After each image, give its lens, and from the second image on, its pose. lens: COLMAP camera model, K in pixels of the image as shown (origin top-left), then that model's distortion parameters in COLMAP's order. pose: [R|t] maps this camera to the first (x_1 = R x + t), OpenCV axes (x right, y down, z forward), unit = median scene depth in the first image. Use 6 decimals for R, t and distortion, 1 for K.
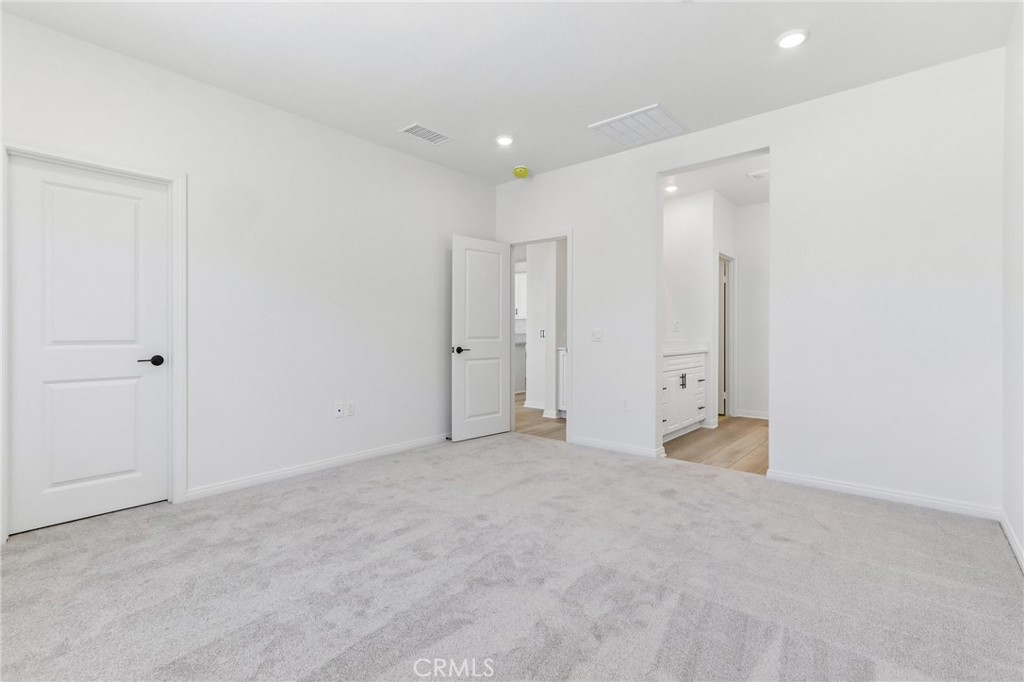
lens RADIAL K [[474.1, 0, 512.2], [0, 474.1, 335.5], [0, 0, 1]] dist [-0.011462, 0.003294]
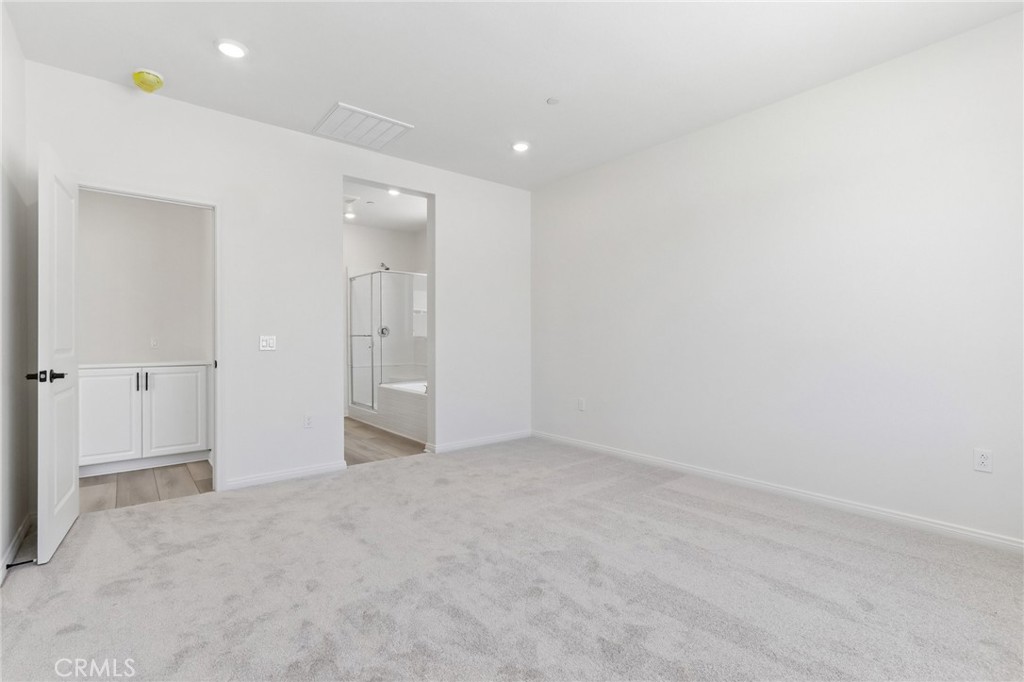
lens RADIAL K [[474.1, 0, 501.7], [0, 474.1, 346.3], [0, 0, 1]] dist [-0.011462, 0.003294]
pose [[0.180847, -0.013705, 0.983416, -0.474649], [0.011840, 0.999861, 0.011757, -0.000255], [-0.983440, 0.009517, 0.180984, 0.407545]]
